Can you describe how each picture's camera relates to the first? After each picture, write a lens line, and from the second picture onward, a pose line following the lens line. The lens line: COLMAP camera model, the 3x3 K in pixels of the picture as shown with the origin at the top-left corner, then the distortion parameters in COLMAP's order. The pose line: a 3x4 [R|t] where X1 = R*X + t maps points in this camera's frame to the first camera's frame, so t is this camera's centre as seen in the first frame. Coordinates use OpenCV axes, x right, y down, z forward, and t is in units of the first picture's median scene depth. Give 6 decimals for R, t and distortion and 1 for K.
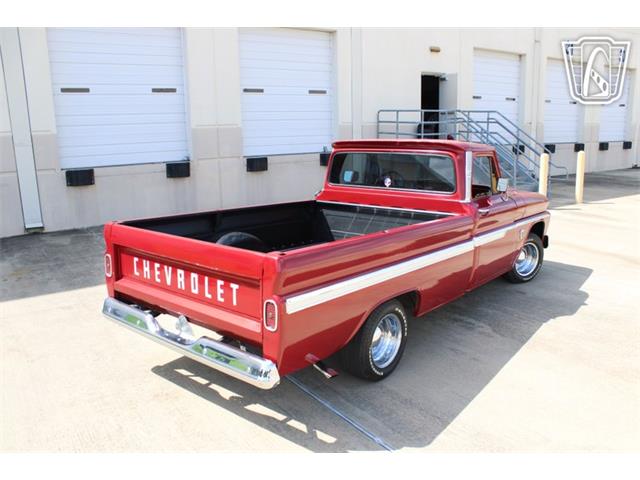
lens RADIAL K [[538.4, 0, 320.9], [0, 538.4, 263.3], [0, 0, 1]] dist [-0.162647, 0.133897]
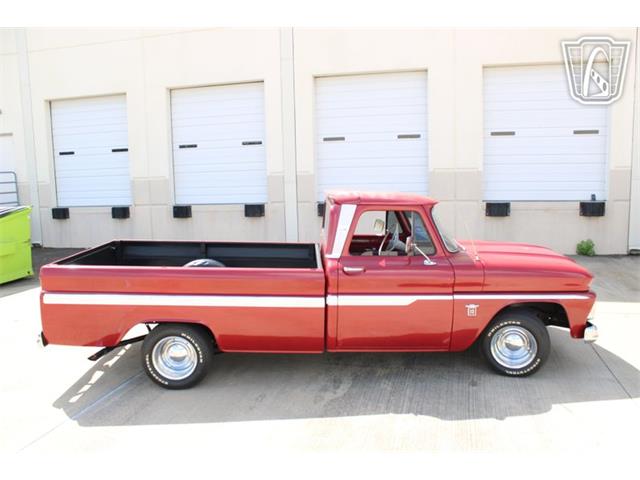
lens RADIAL K [[538.4, 0, 322.7], [0, 538.4, 256.6], [0, 0, 1]] dist [-0.162647, 0.133897]
pose [[0.656187, 0.118338, -0.745261, 0.838570], [-0.173326, 0.984857, 0.003773, -0.102560], [0.734423, 0.126697, 0.666762, 0.283100]]
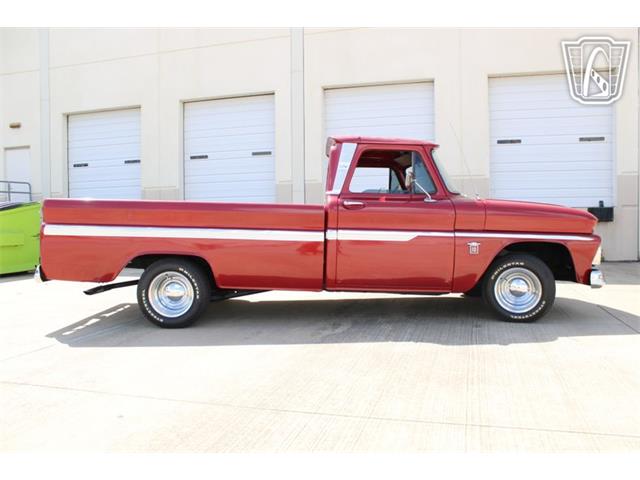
lens RADIAL K [[538.4, 0, 321.4], [0, 538.4, 259.2], [0, 0, 1]] dist [-0.162647, 0.133897]
pose [[0.637474, 0.059719, -0.768154, 0.861840], [-0.188395, 0.978809, -0.080249, 0.067454], [0.747084, 0.195873, 0.635216, 0.327711]]
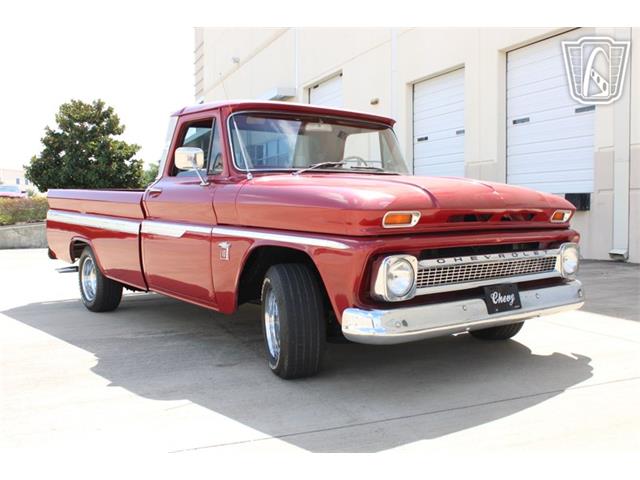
lens RADIAL K [[662.7, 0, 321.0], [0, 662.7, 238.3], [0, 0, 1]] dist [-0.092982, 0.000000]
pose [[-0.218891, 0.060968, -0.973843, 1.039534], [-0.230539, 0.966558, 0.112330, -0.172150], [0.948124, 0.249097, -0.197515, 1.241454]]
